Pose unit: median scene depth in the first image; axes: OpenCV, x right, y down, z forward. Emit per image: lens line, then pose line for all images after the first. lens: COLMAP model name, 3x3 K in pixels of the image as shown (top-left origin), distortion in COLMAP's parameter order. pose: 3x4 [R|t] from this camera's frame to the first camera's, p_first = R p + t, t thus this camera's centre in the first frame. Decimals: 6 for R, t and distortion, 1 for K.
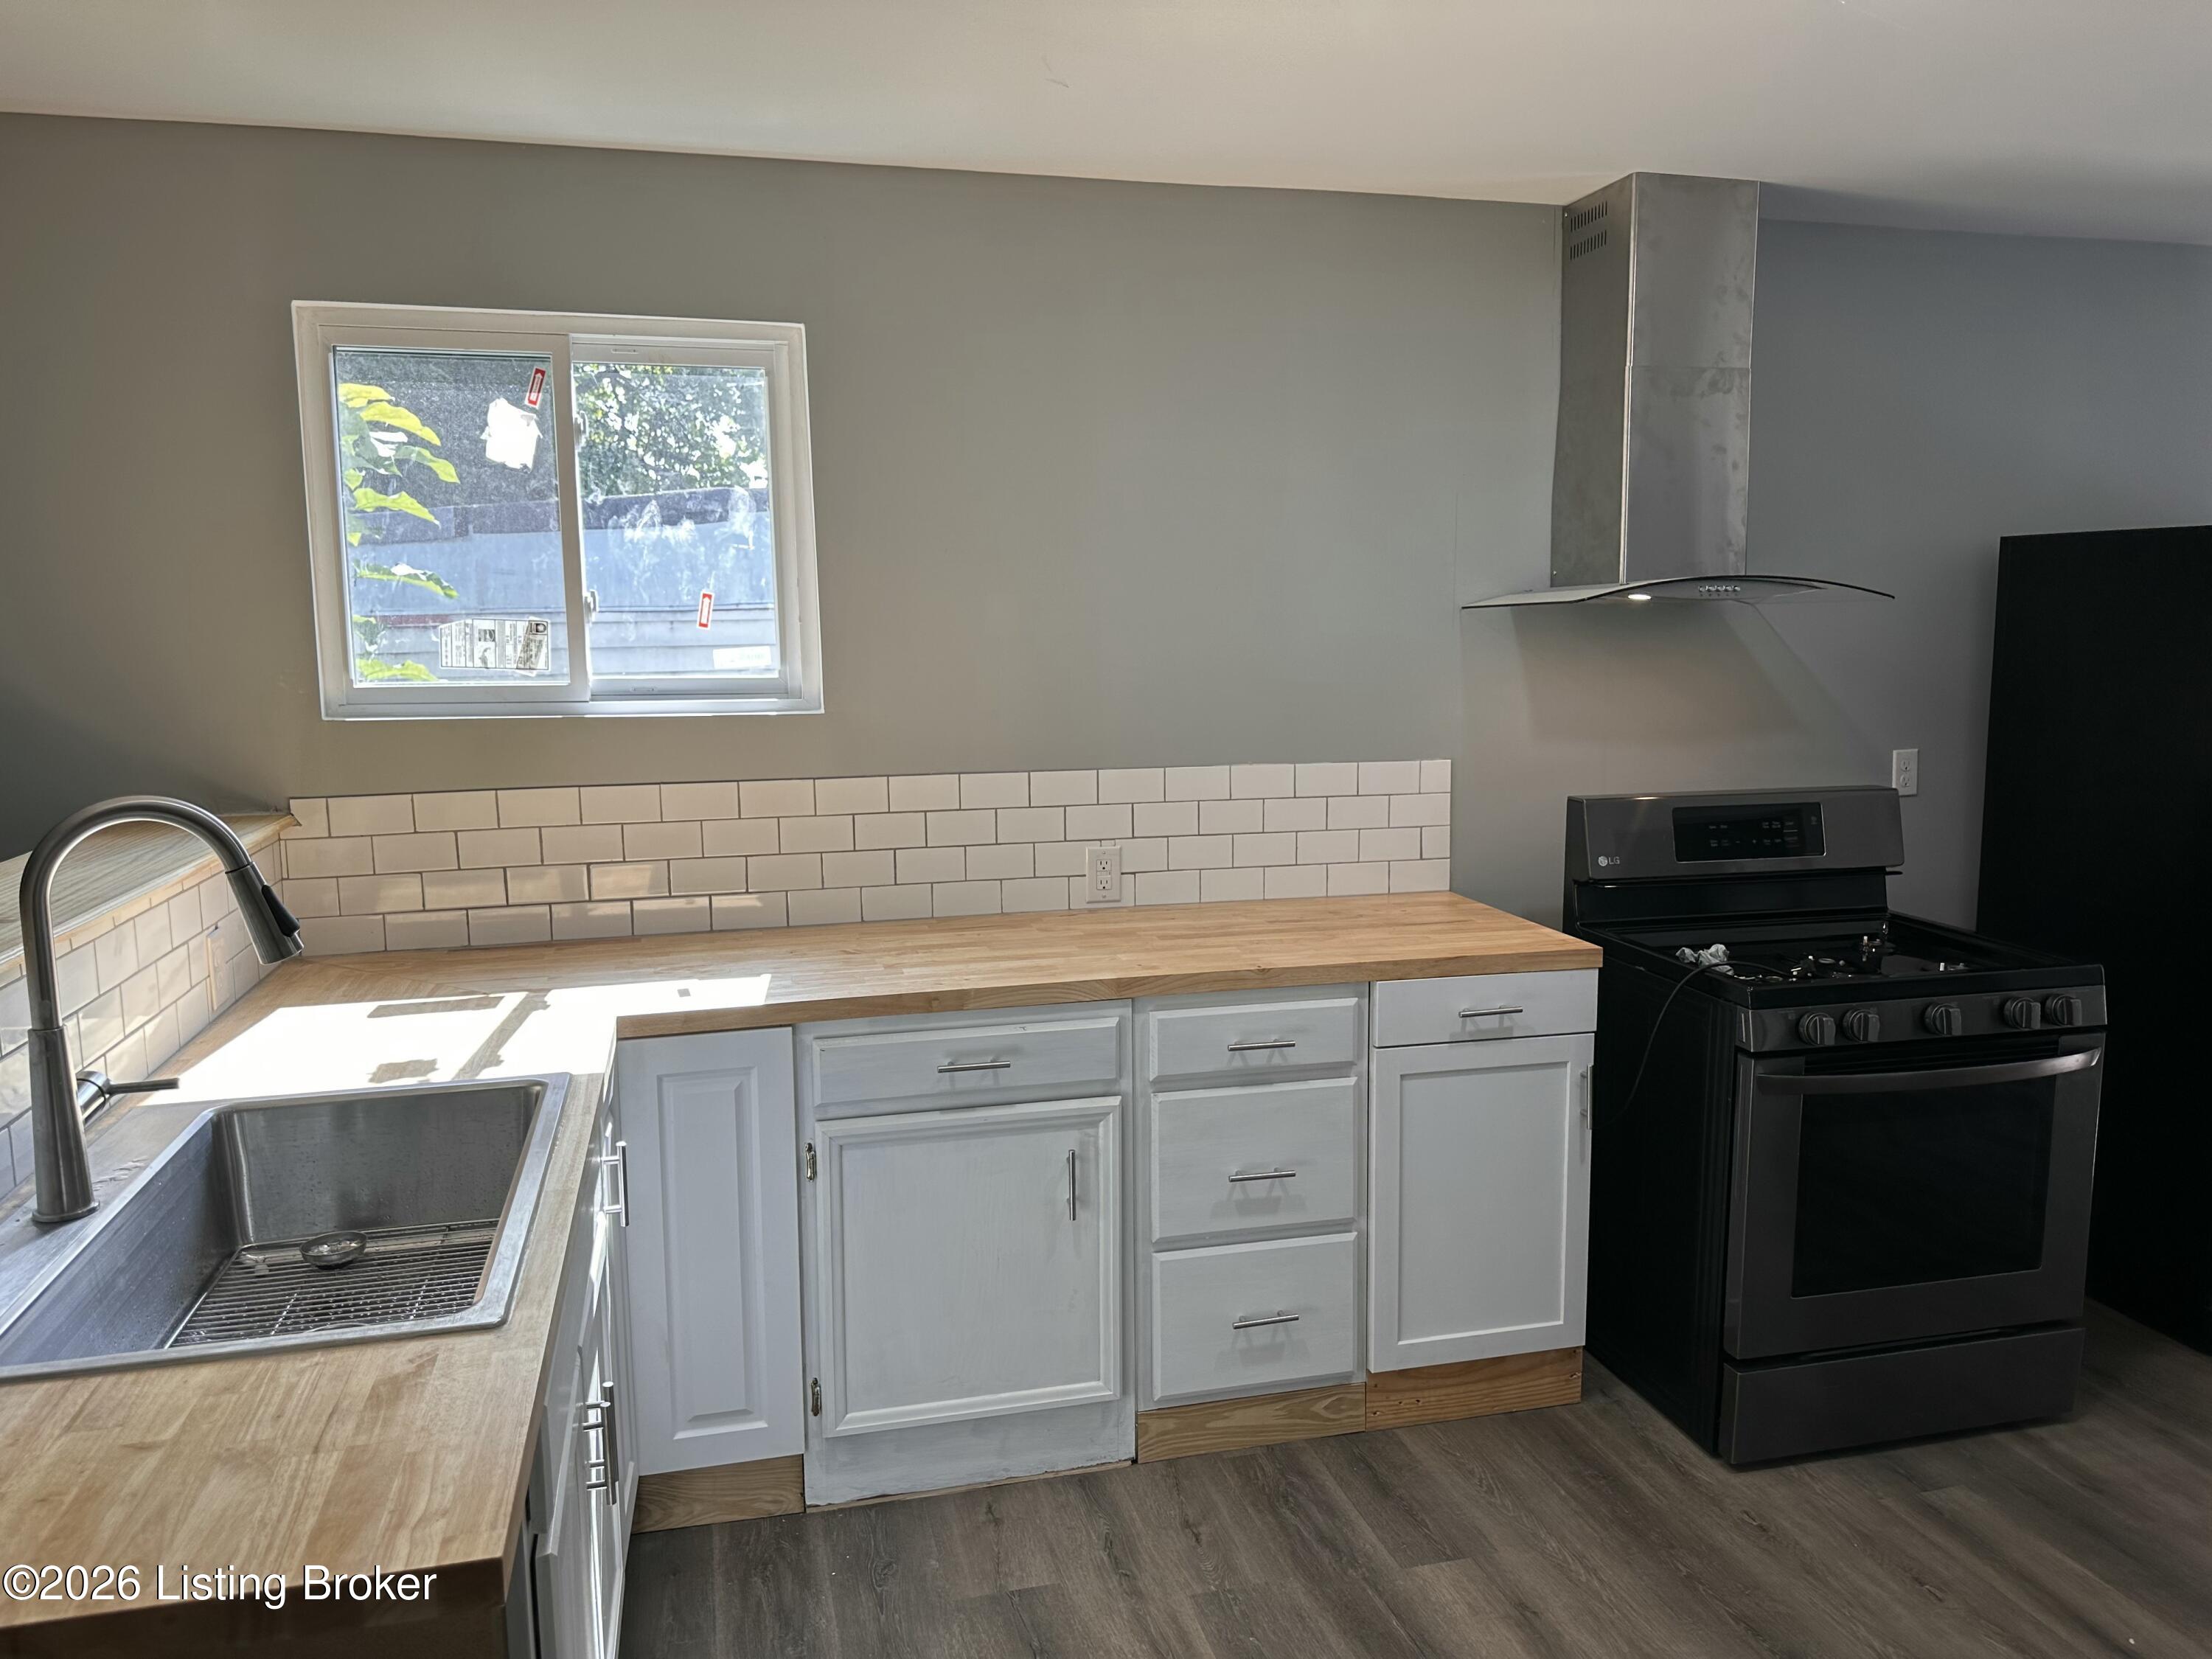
lens RADIAL K [[1540.1, 0, 1100.2], [0, 1540.1, 820.7], [0, 0, 1]] dist [0.020852, -0.032670]
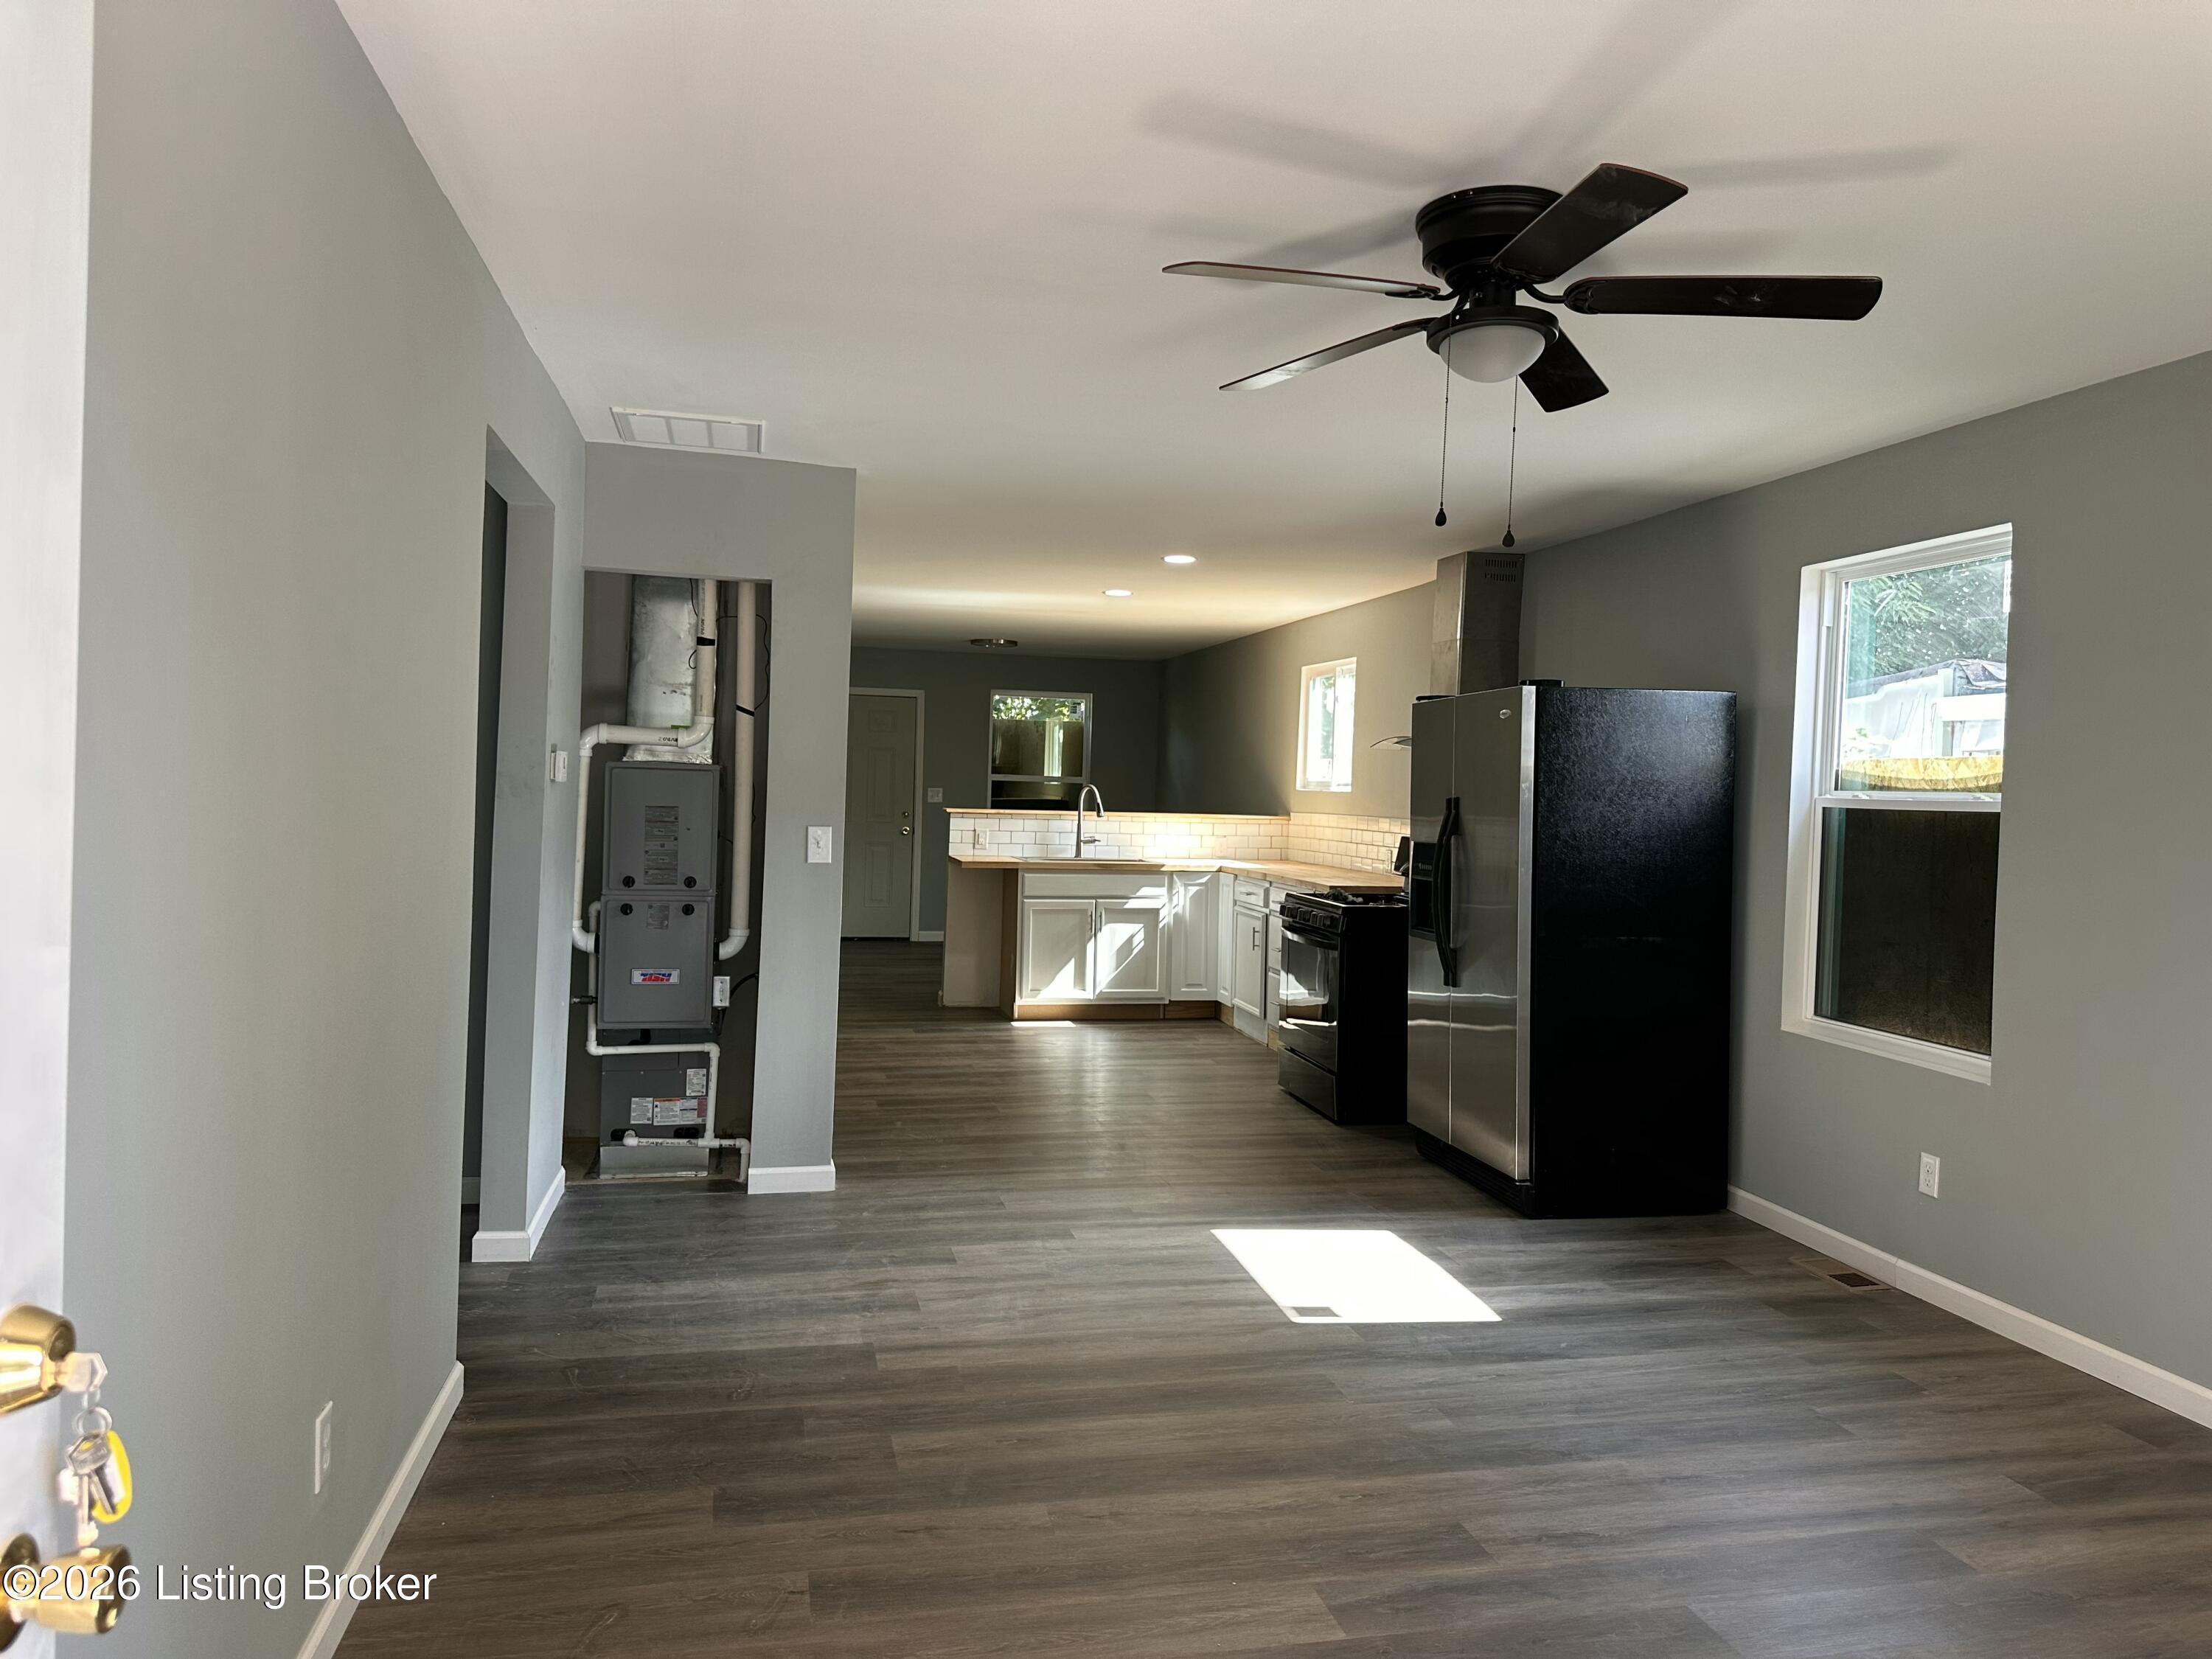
lens RADIAL K [[1540.1, 0, 1100.2], [0, 1540.1, 820.7], [0, 0, 1]] dist [0.020852, -0.032670]
pose [[-0.036268, 0.031859, -0.998834, 2.640897], [-0.155430, 0.987149, 0.037130, -0.052492], [0.987181, 0.156596, -0.030850, 0.662734]]
